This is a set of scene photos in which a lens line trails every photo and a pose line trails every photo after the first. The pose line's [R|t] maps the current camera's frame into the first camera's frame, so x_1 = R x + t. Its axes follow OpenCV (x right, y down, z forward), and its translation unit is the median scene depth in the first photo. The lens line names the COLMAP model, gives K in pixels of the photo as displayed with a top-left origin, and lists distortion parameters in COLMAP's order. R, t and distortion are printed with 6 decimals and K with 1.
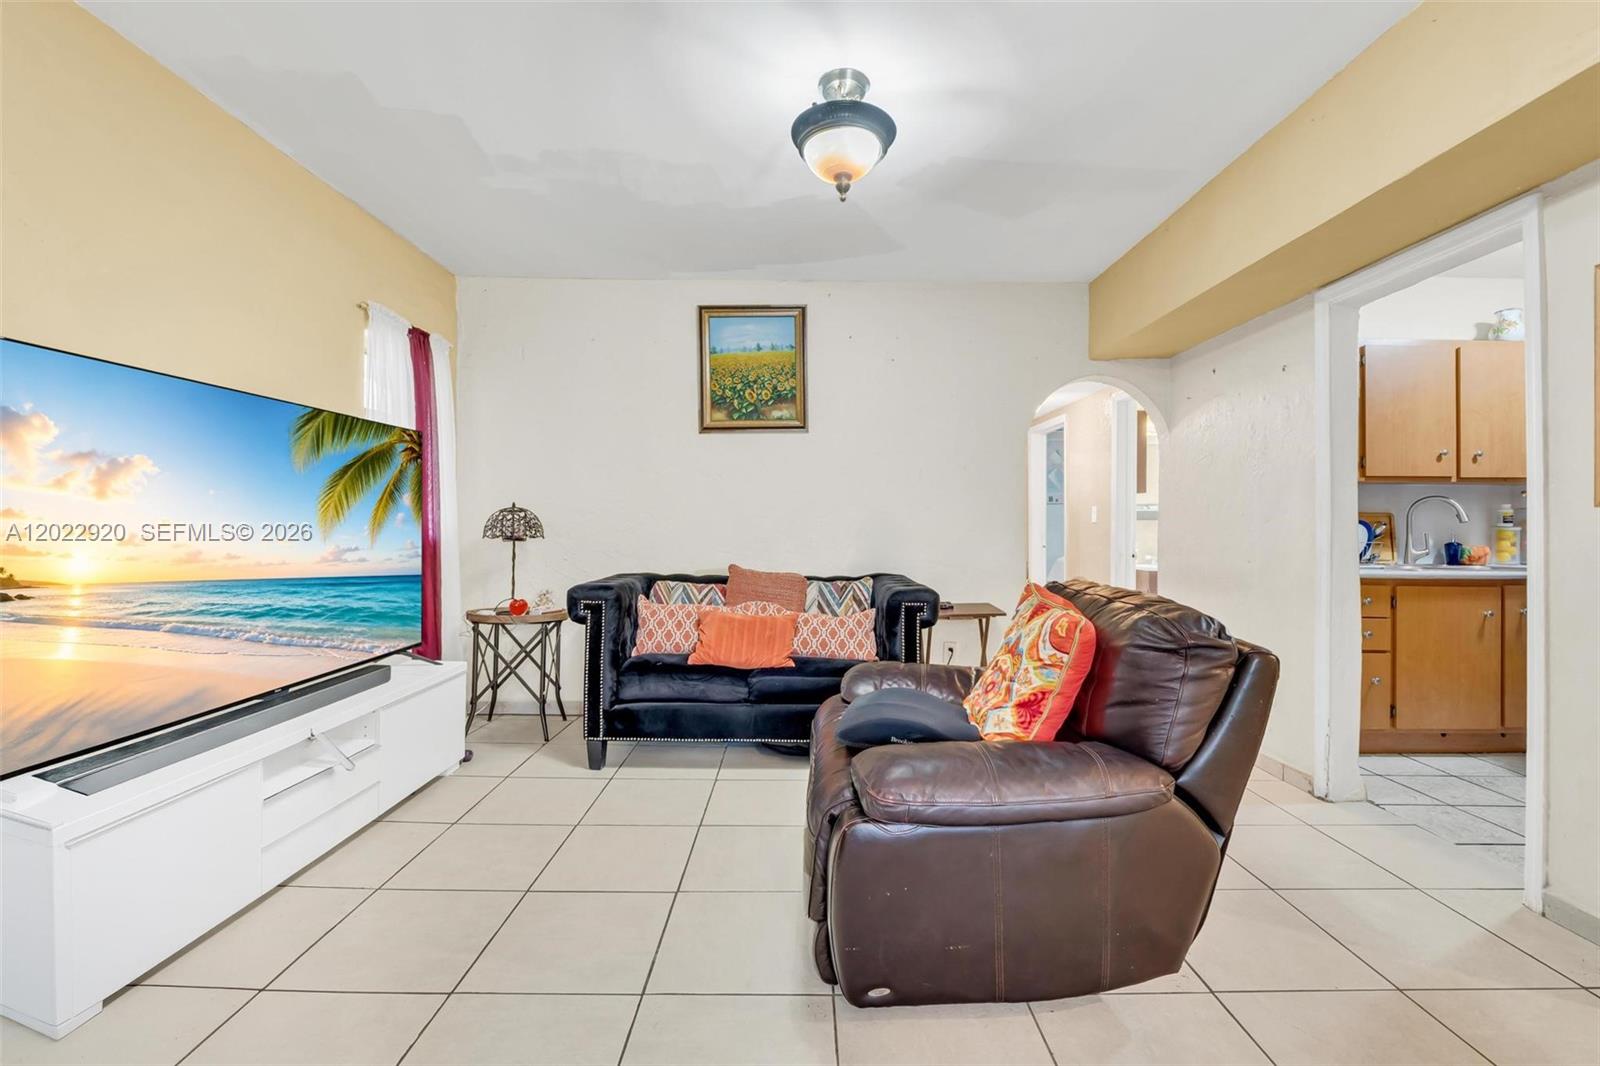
lens RADIAL K [[681.9, 0, 796.2], [0, 681.9, 528.9], [0, 0, 1]] dist [-0.001690, -0.000295]
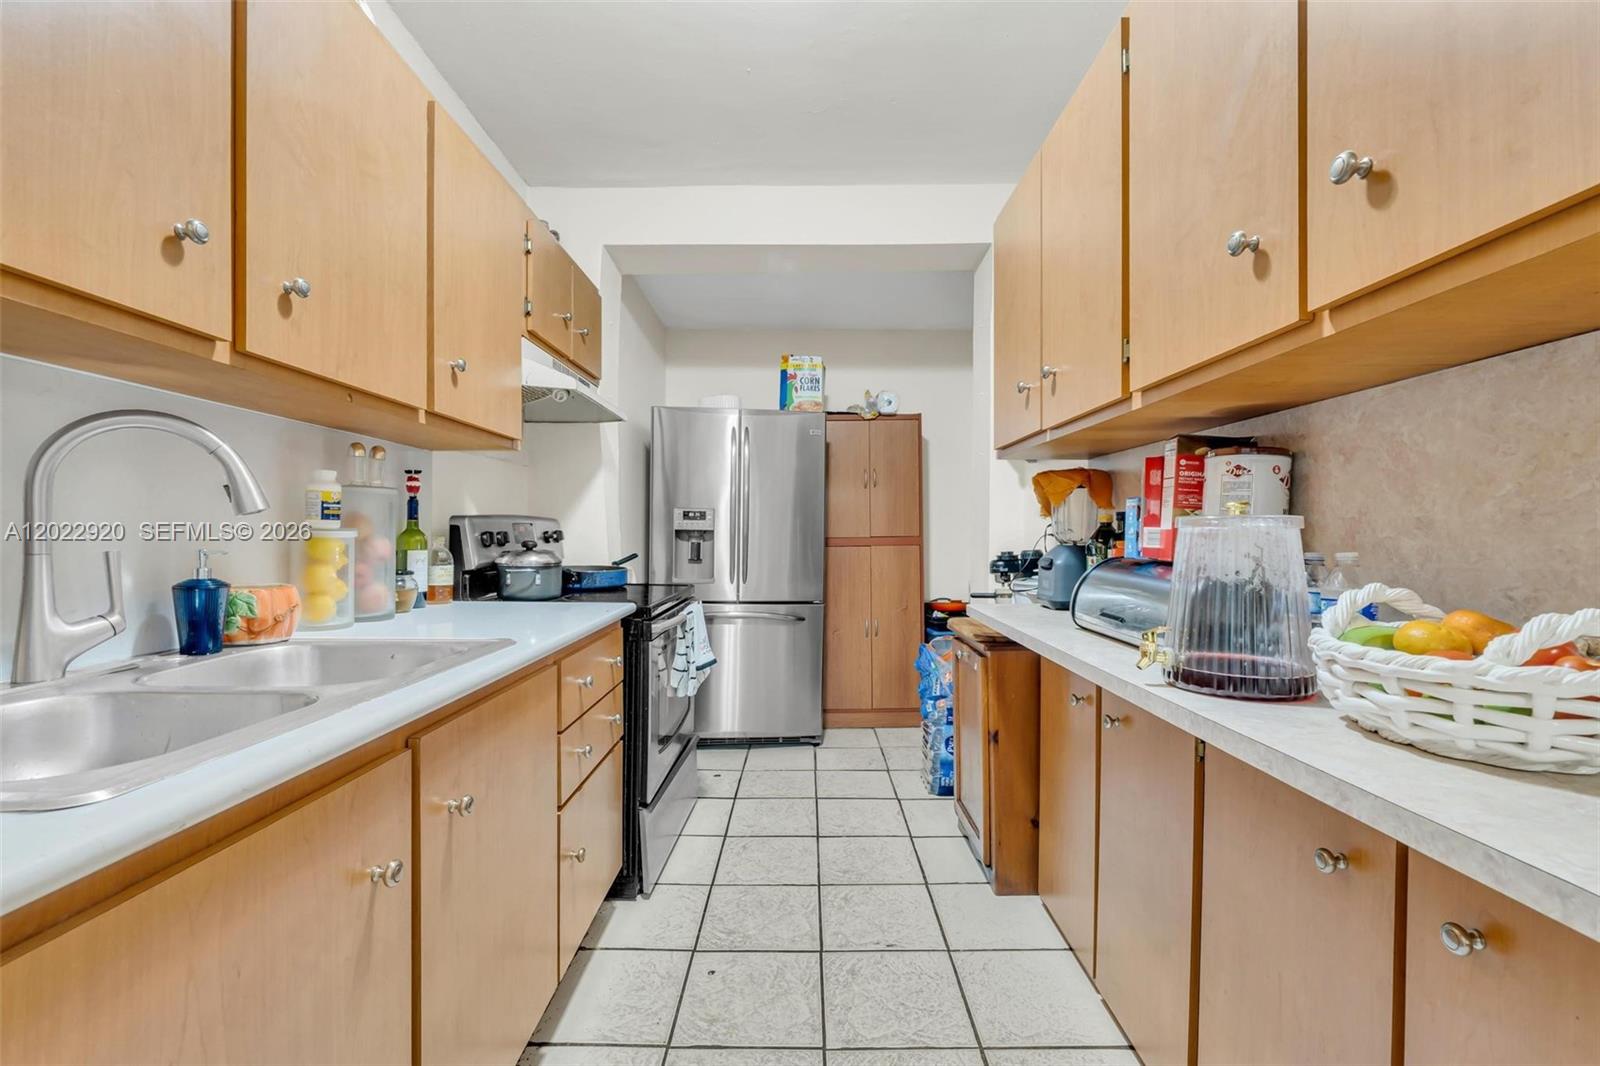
lens RADIAL K [[662.9, 0, 800.0], [0, 662.9, 533.0], [0, 0, 1]] dist [0.000336, 0.000009]
pose [[-0.005405, 0.000280, 0.999985, 0.704199], [0.001545, 0.999999, -0.000272, -0.000327], [-0.999984, 0.001544, -0.005406, 0.775146]]
